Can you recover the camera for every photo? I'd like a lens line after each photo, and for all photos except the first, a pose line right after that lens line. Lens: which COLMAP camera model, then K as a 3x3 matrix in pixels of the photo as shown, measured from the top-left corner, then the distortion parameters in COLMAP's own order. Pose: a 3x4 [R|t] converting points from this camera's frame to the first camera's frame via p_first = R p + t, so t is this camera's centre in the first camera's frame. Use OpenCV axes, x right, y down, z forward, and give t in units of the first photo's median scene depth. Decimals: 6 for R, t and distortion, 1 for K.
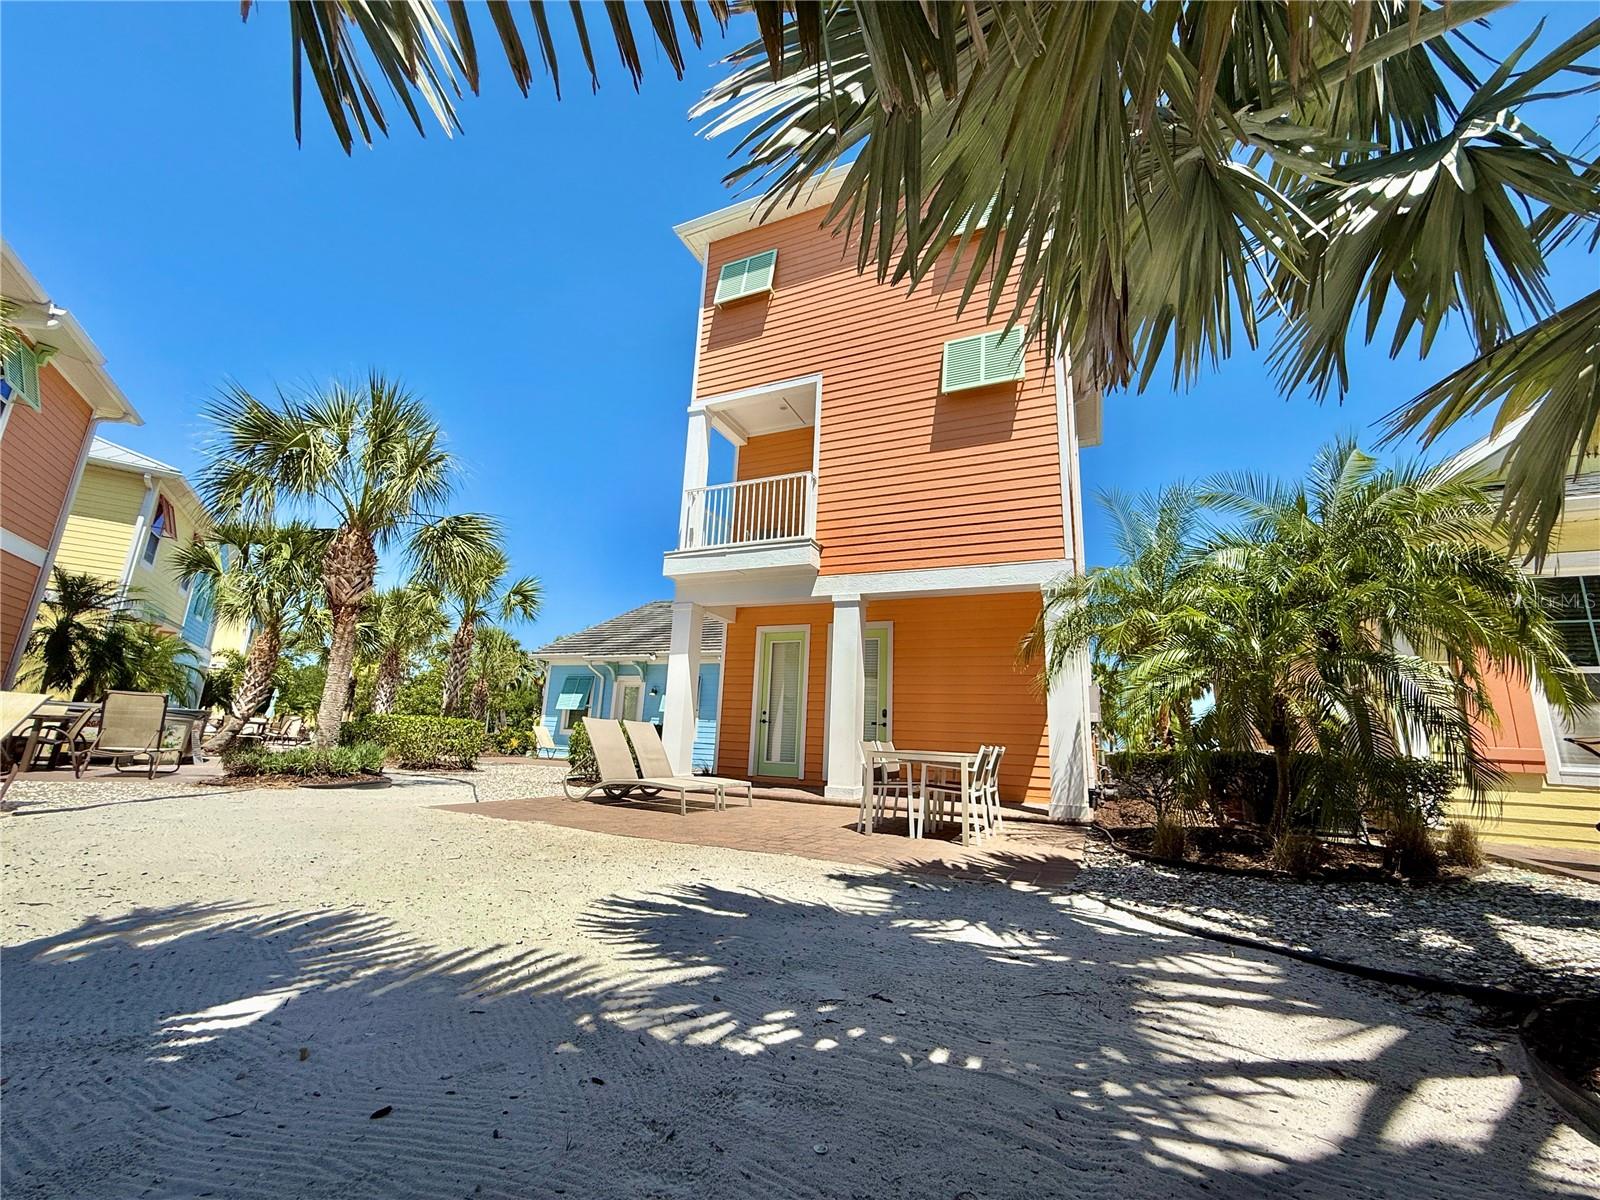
lens RADIAL K [[637.1, 0, 793.5], [0, 637.1, 605.3], [0, 0, 1]] dist [-0.000690, 0.000025]
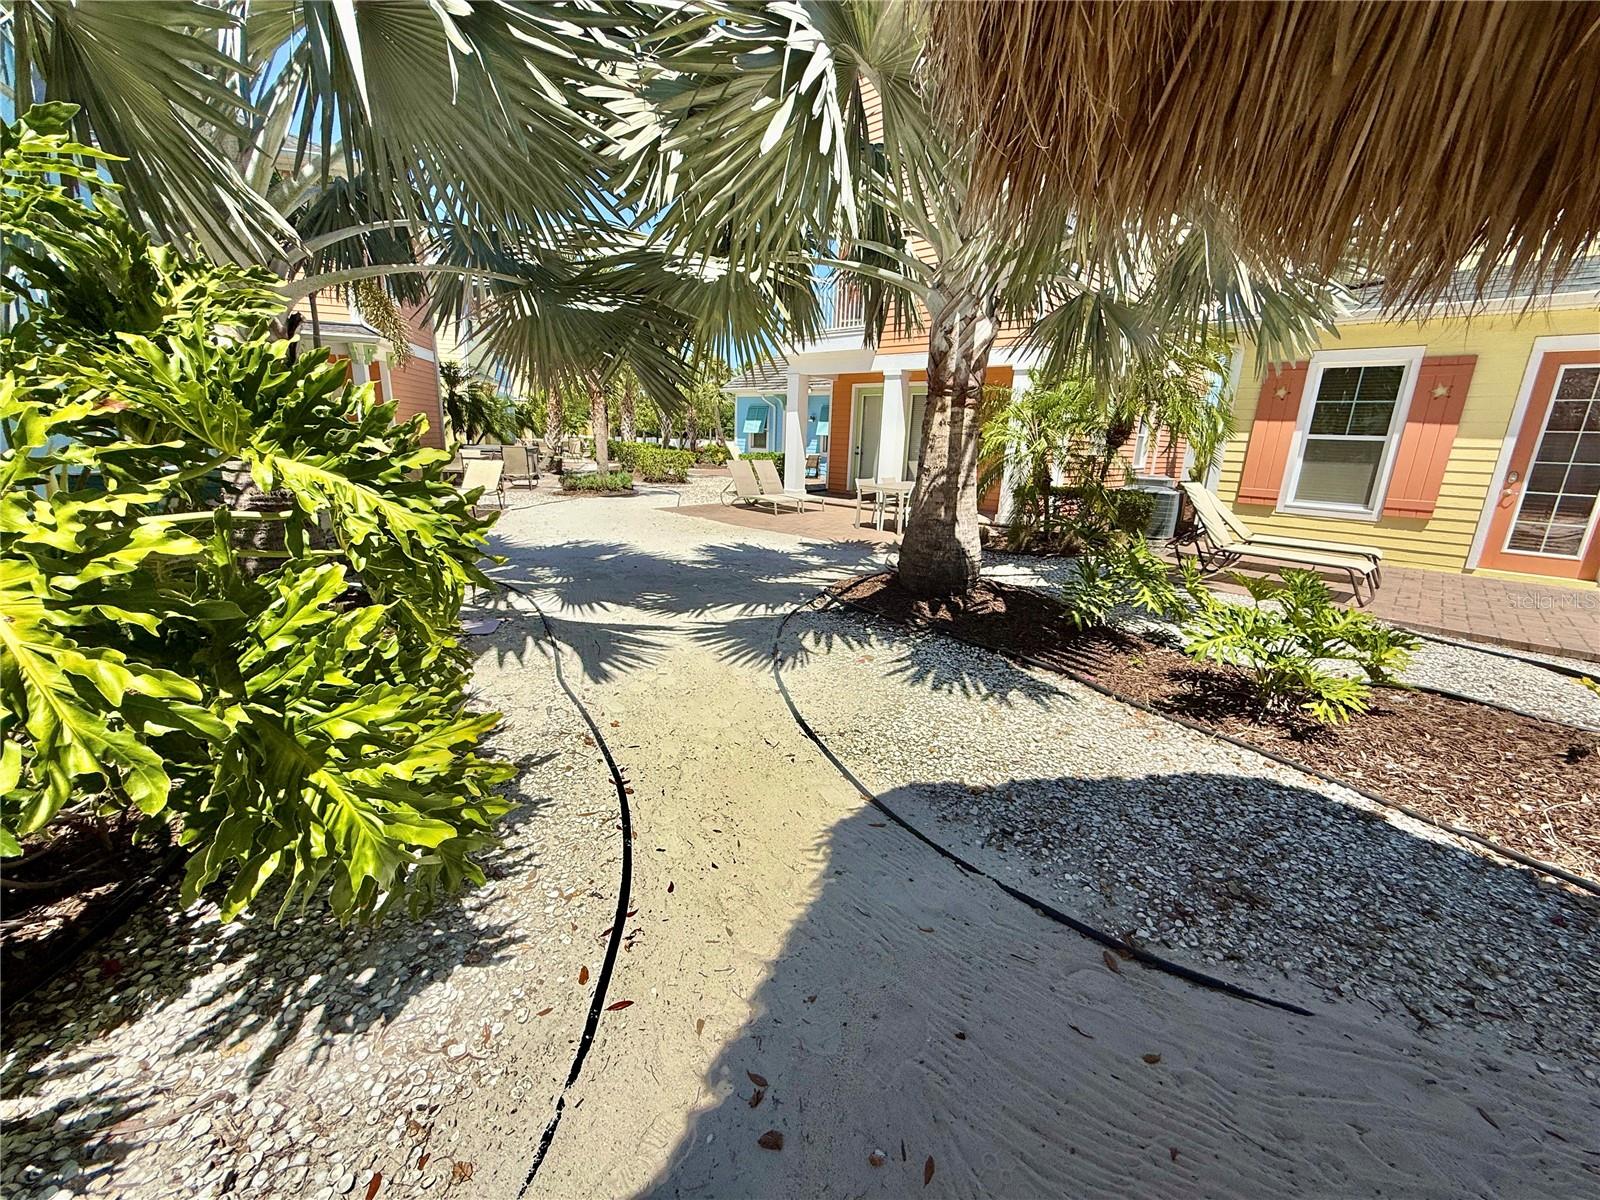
lens RADIAL K [[604.3, 0, 795.6], [0, 604.3, 595.7], [0, 0, 1]] dist [0.000125, -0.000026]
pose [[0.952705, 0.066832, -0.296457, 0.245896], [0.070619, 0.900128, 0.429863, -0.127180], [0.295578, -0.430468, 0.852837, -0.349370]]
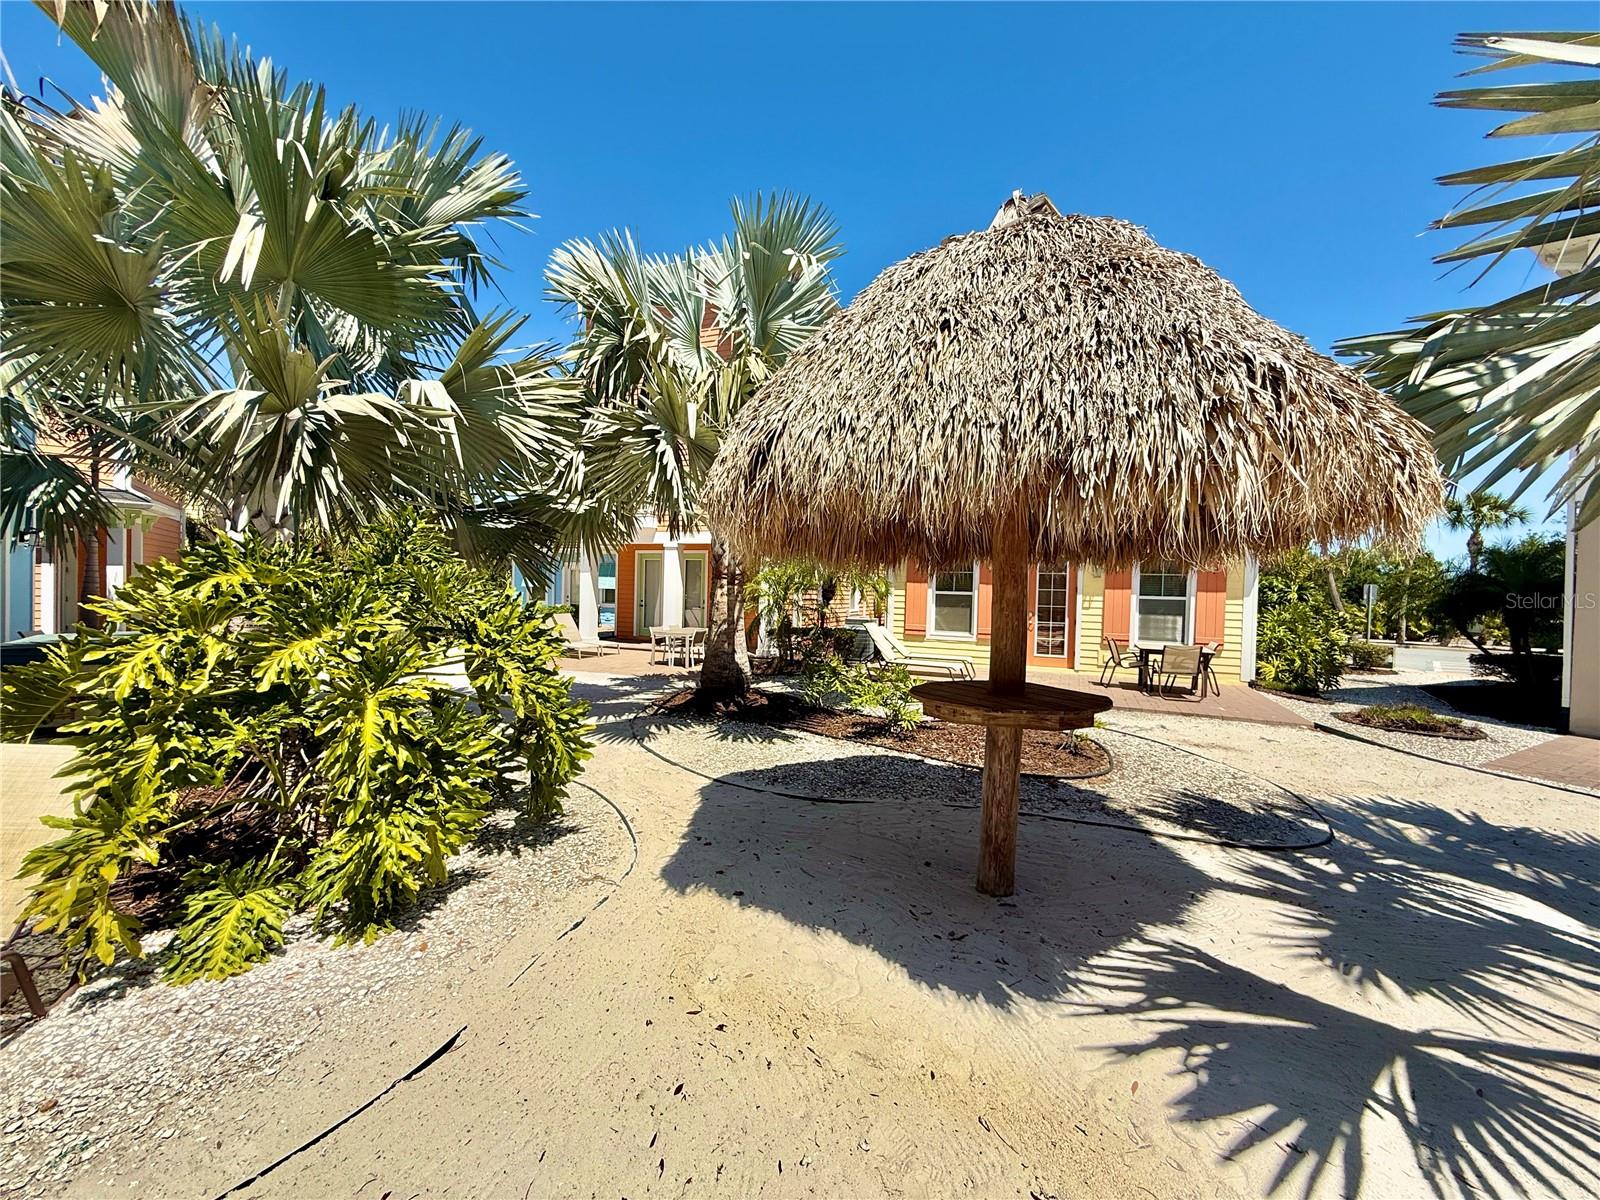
lens RADIAL K [[636.6, 0, 794.1], [0, 636.6, 600.3], [0, 0, 1]] dist [-0.000632, 0.000092]
pose [[0.997107, -0.020116, 0.073296, 0.238527], [0.002643, 0.972935, 0.231065, -0.229752], [-0.075960, -0.230203, 0.970174, -0.700125]]
